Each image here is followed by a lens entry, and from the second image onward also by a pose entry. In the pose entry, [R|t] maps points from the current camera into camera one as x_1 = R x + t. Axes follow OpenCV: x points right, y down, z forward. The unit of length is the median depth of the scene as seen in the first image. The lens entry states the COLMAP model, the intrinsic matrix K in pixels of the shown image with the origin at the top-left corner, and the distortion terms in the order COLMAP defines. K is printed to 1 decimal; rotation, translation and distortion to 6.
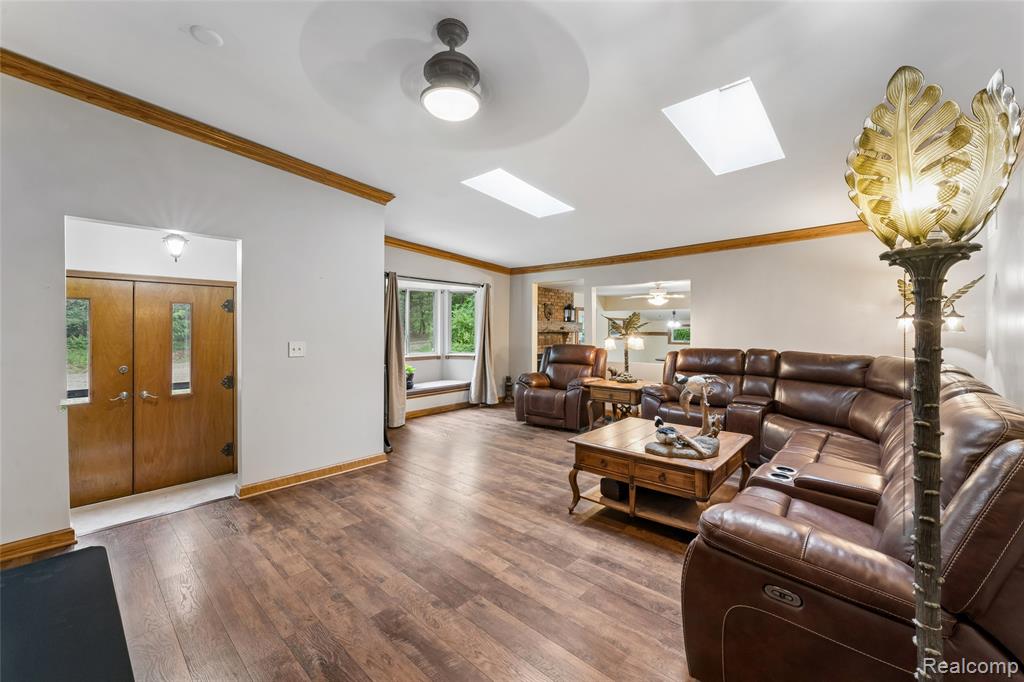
lens RADIAL K [[416.2, 0, 512.9], [0, 416.2, 328.8], [0, 0, 1]] dist [0.000057, 0.000388]
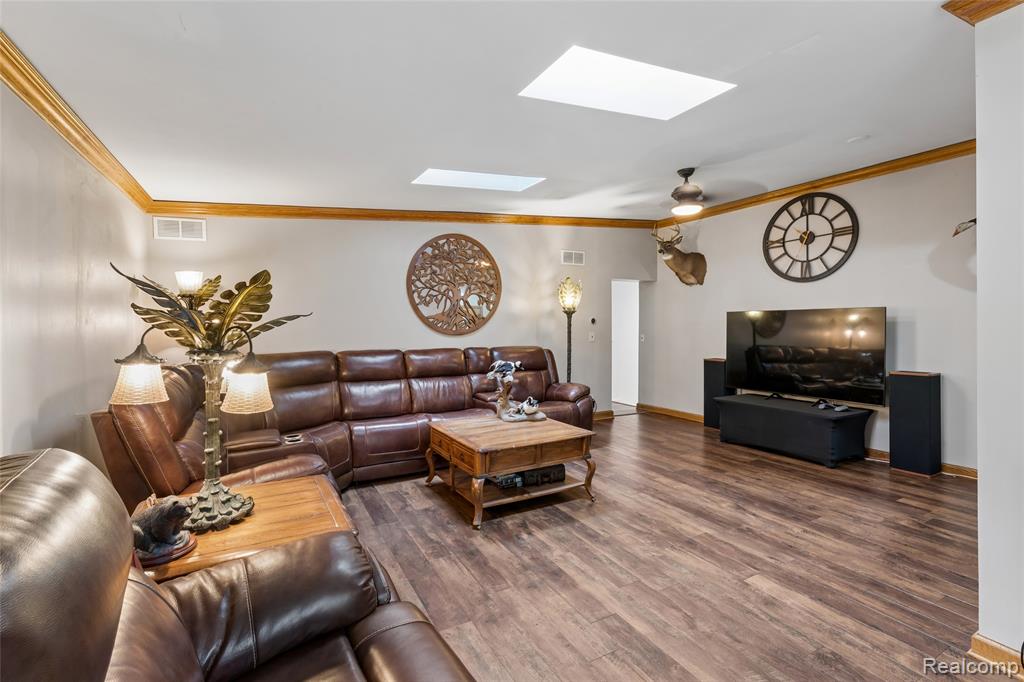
lens RADIAL K [[454.7, 0, 505.3], [0, 454.7, 332.3], [0, 0, 1]] dist [-0.001588, 0.000713]
pose [[-0.945318, -0.004032, 0.326124, -0.023971], [0.000904, 0.999887, 0.014982, -0.004697], [-0.326148, 0.014458, -0.945208, 2.124191]]
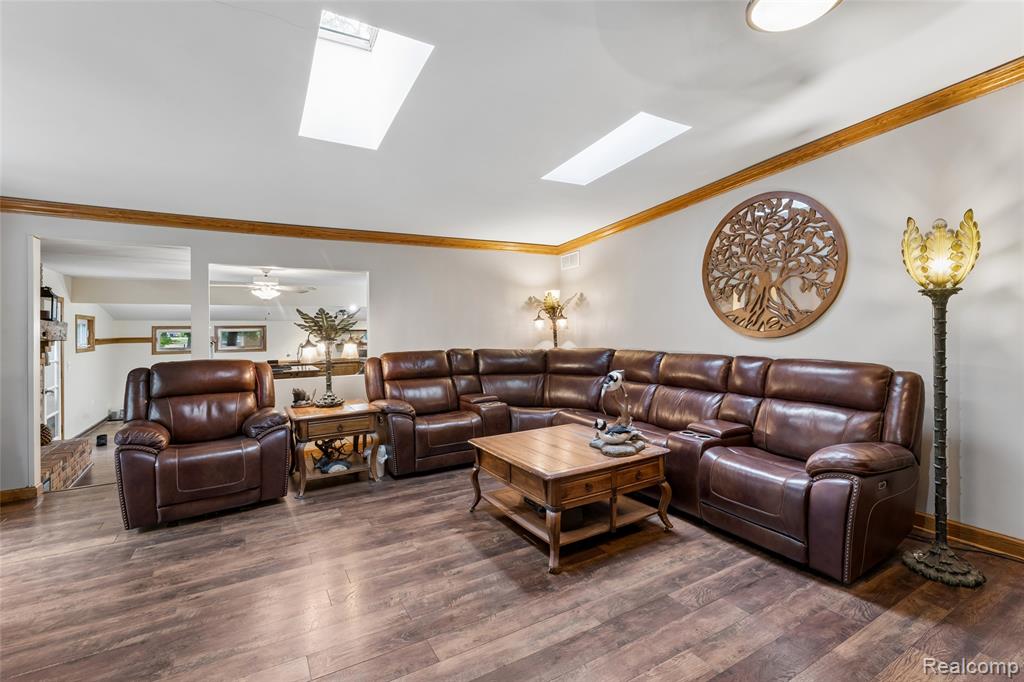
lens RADIAL K [[454.7, 0, 513.9], [0, 454.7, 331.2], [0, 0, 1]] dist [-0.001588, 0.000713]
pose [[0.296483, -0.014772, 0.954924, -0.654239], [0.012998, 0.999850, 0.011432, -0.008900], [-0.954950, 0.009023, 0.296631, 0.804772]]
